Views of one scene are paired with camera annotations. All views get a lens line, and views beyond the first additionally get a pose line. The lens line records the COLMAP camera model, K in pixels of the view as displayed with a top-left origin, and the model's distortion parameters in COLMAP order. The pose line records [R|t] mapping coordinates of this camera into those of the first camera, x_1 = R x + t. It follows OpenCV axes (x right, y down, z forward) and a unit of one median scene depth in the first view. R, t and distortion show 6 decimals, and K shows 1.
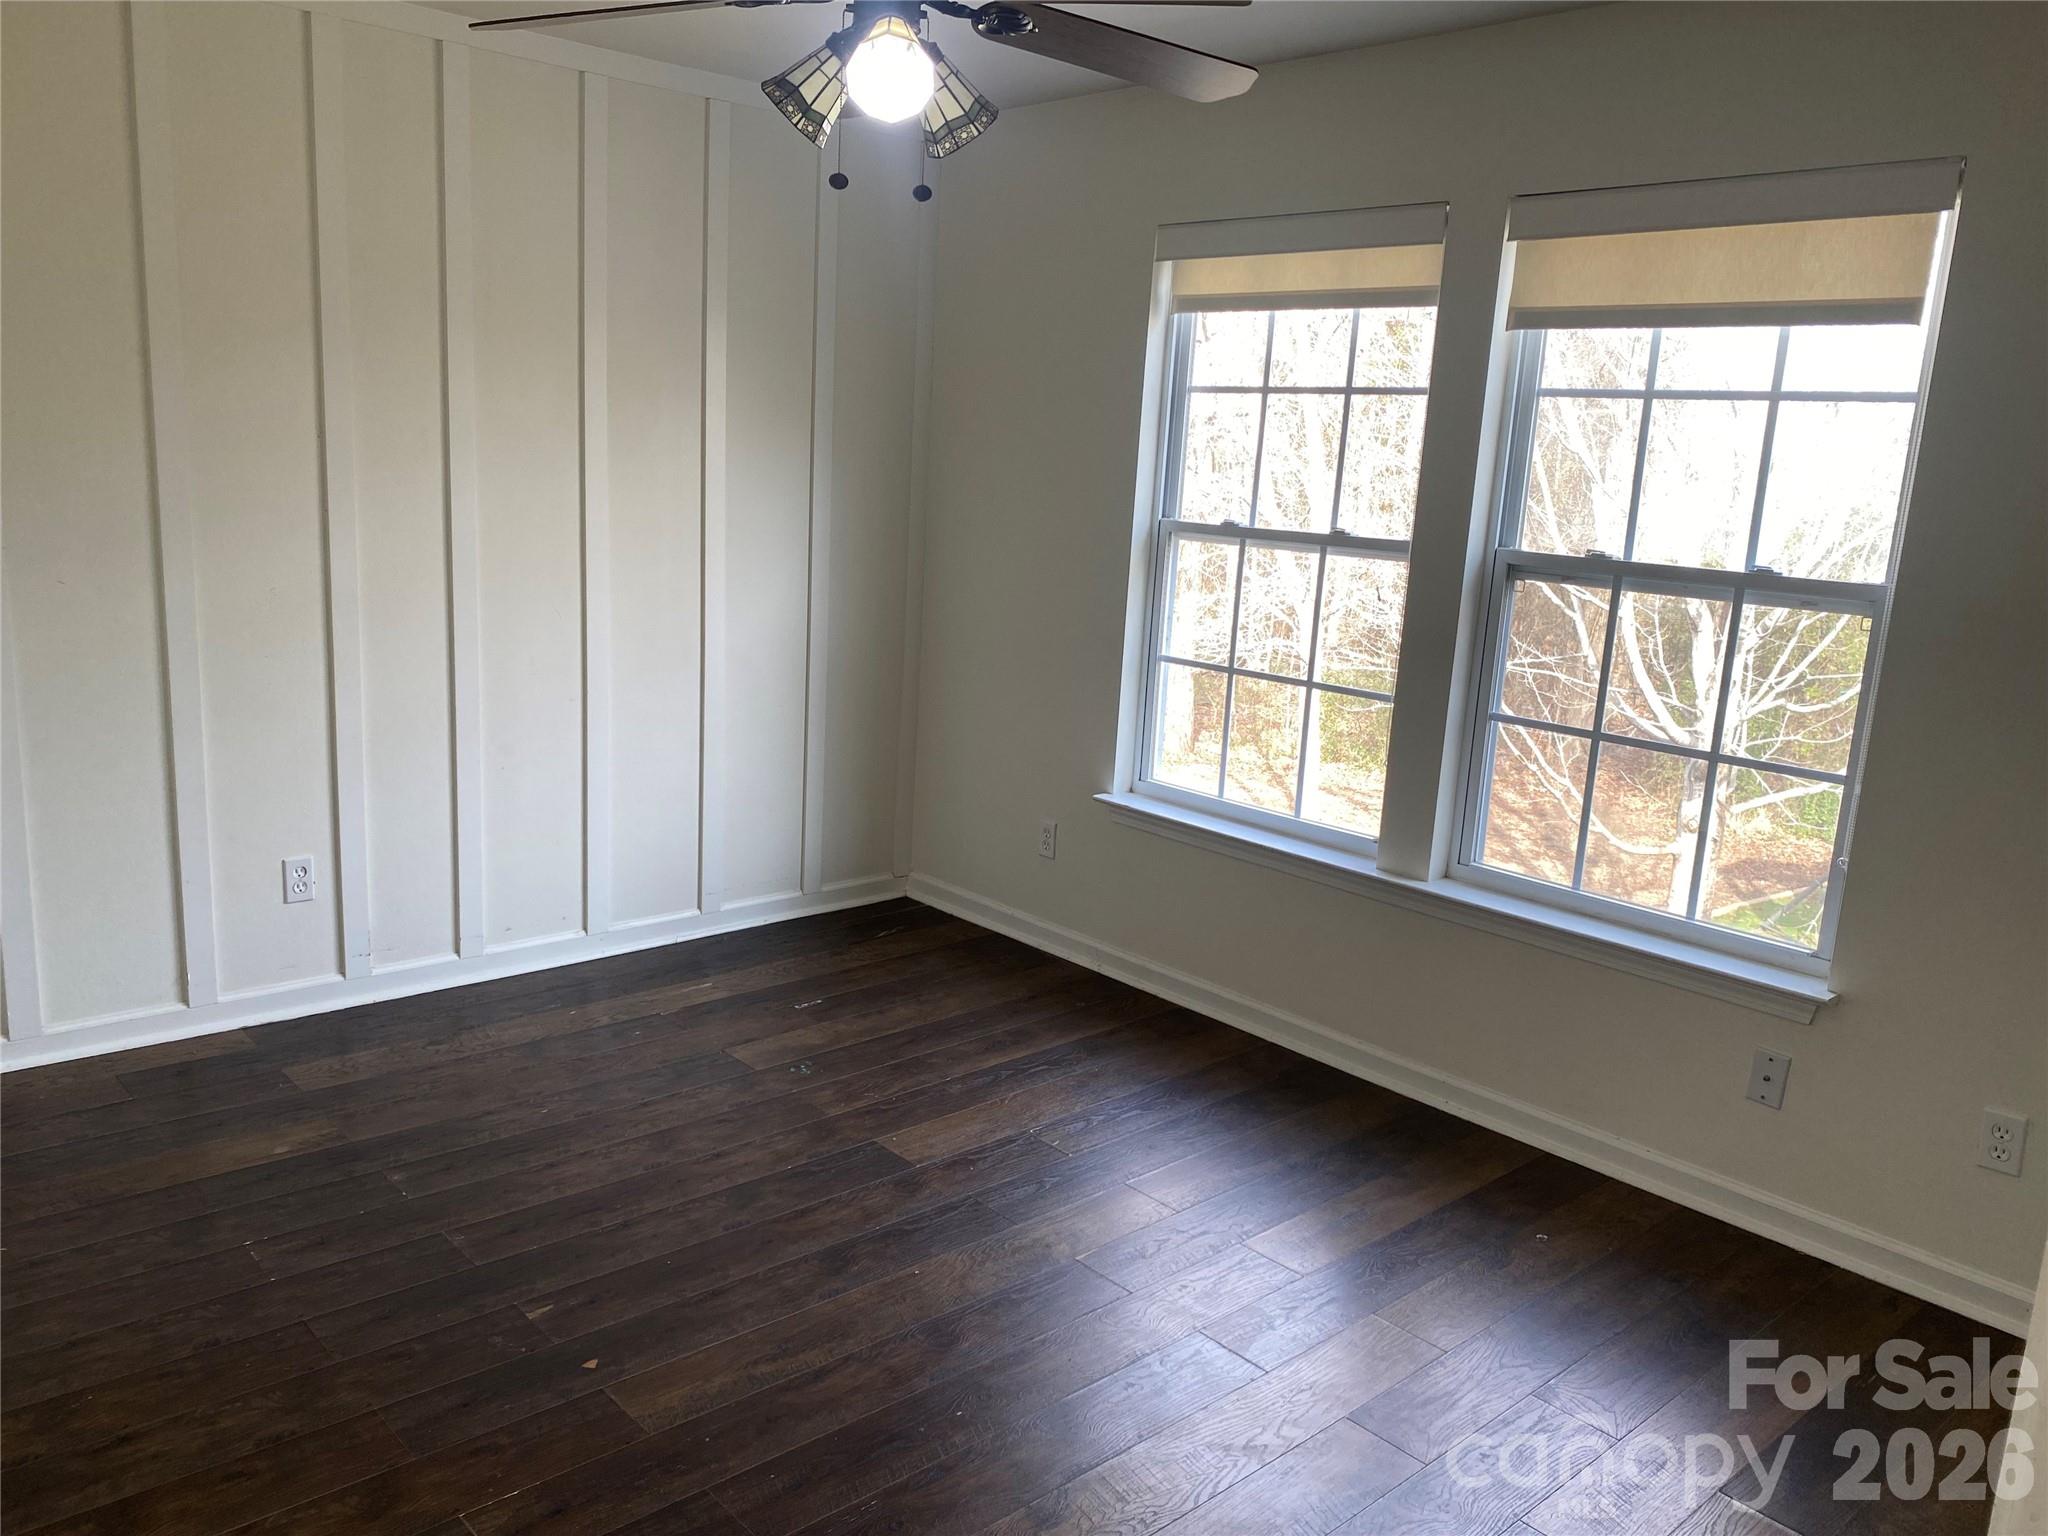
lens RADIAL K [[1536.4, 0, 1026.6], [0, 1536.4, 760.9], [0, 0, 1]] dist [0.088780, -0.155131]
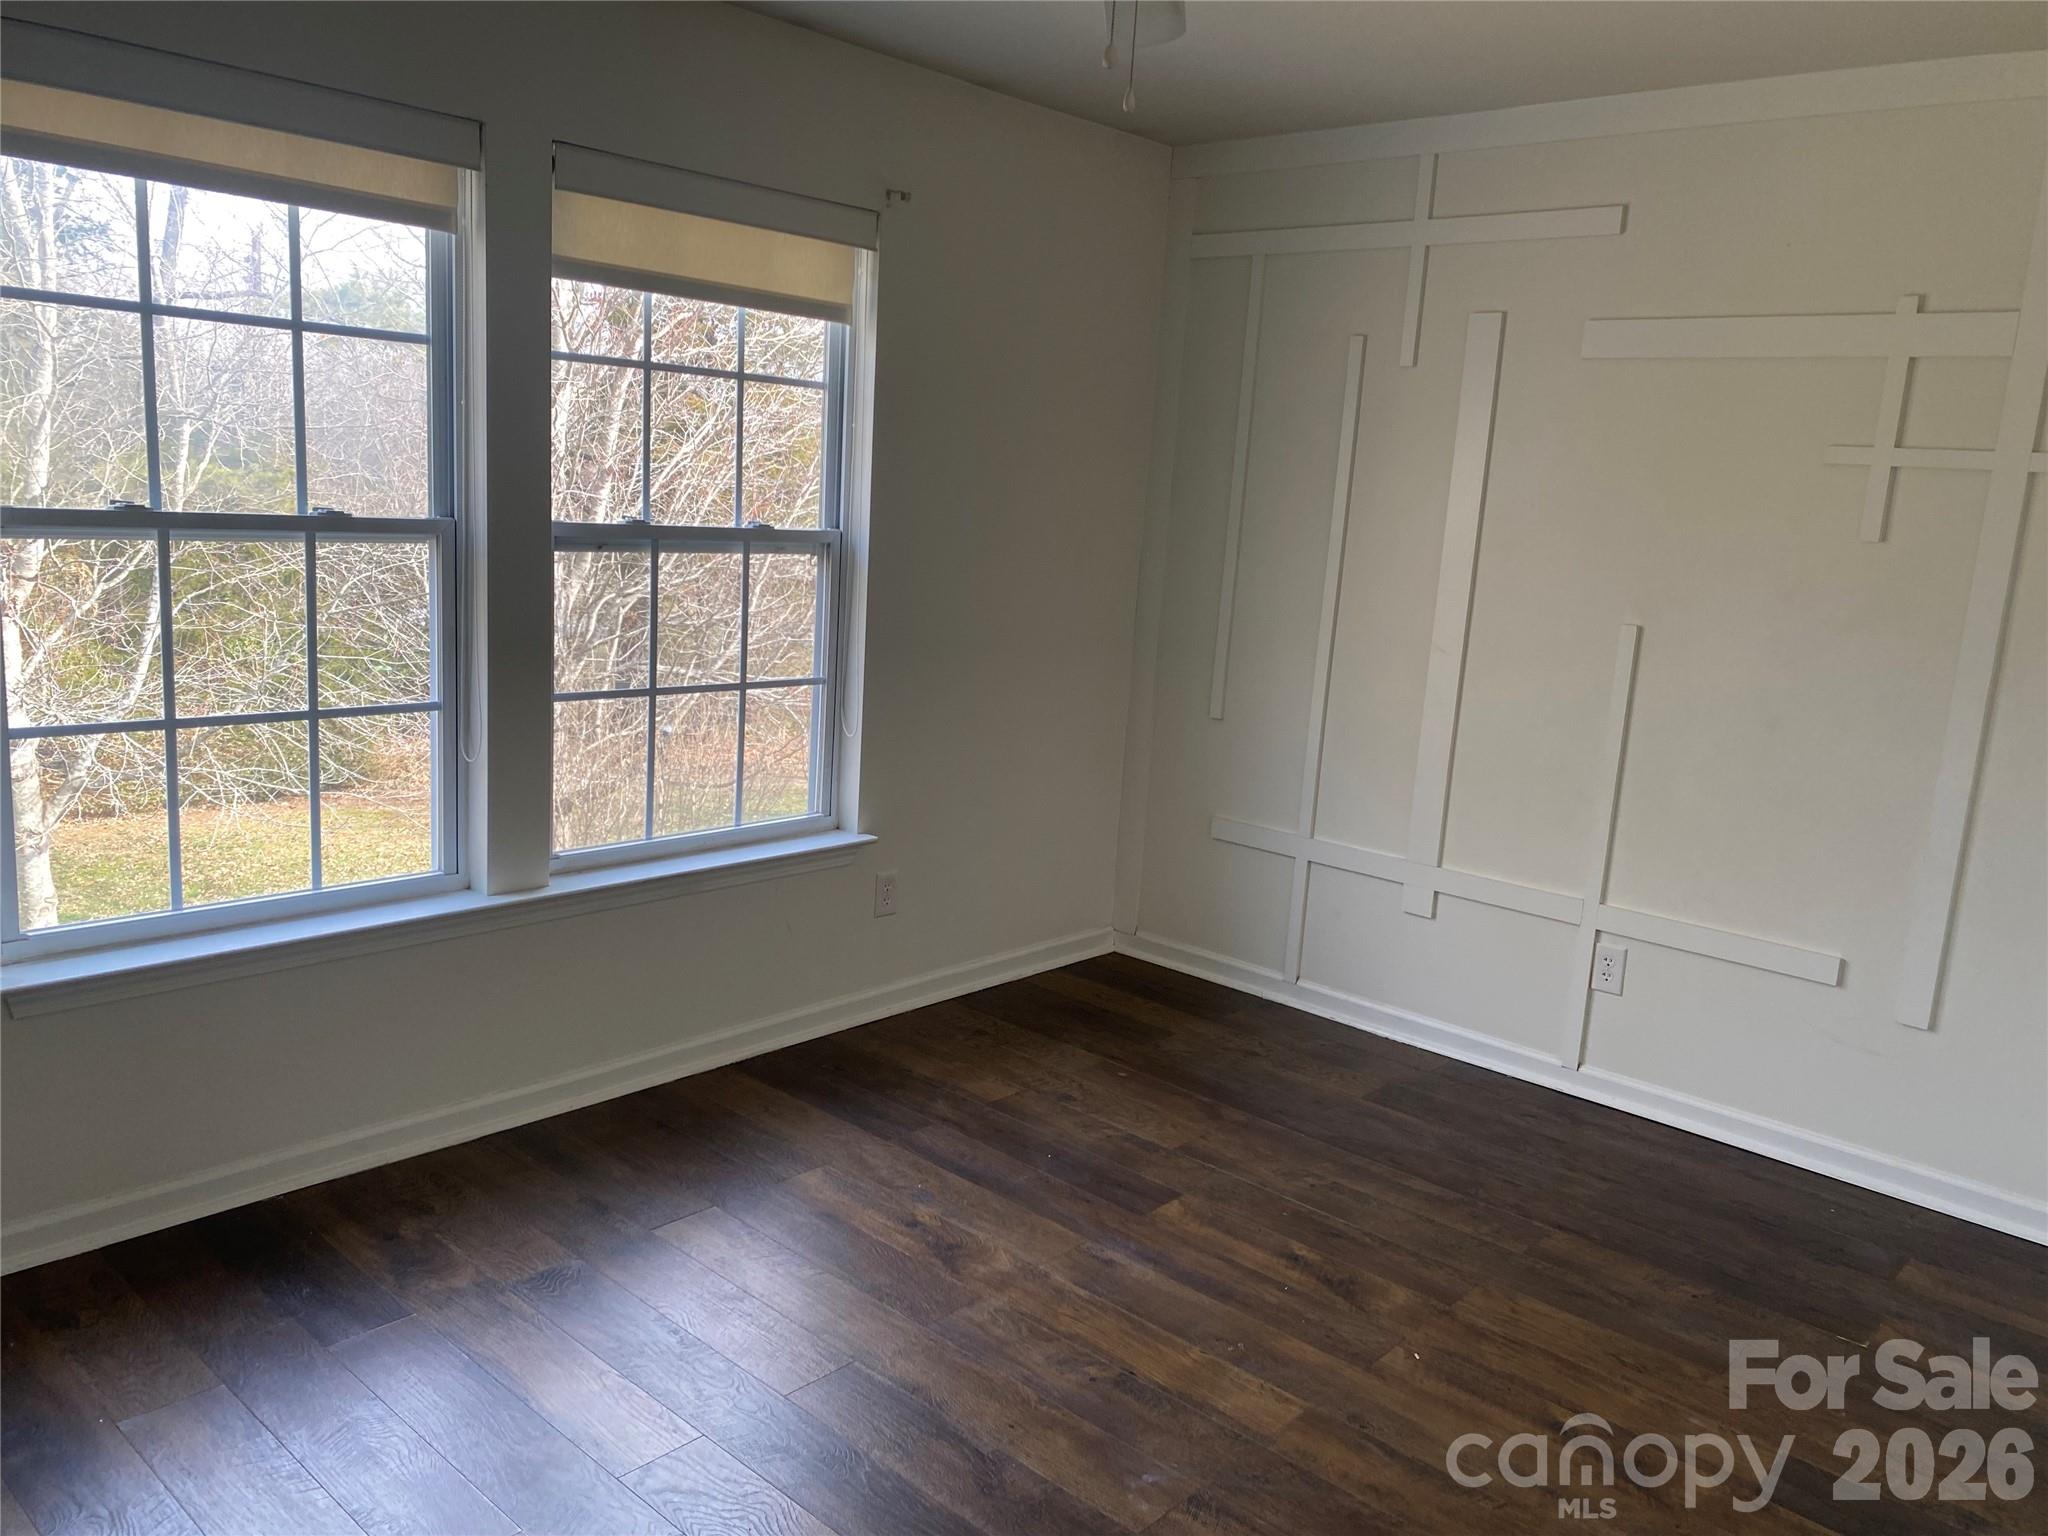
lens RADIAL K [[1536.4, 0, 1026.6], [0, 1536.4, 760.9], [0, 0, 1]] dist [0.088780, -0.155131]
pose [[-0.102527, -0.225682, 0.968791, -0.662451], [0.133745, 0.961952, 0.238243, -0.180720], [-0.985698, 0.153997, -0.068443, 0.799110]]
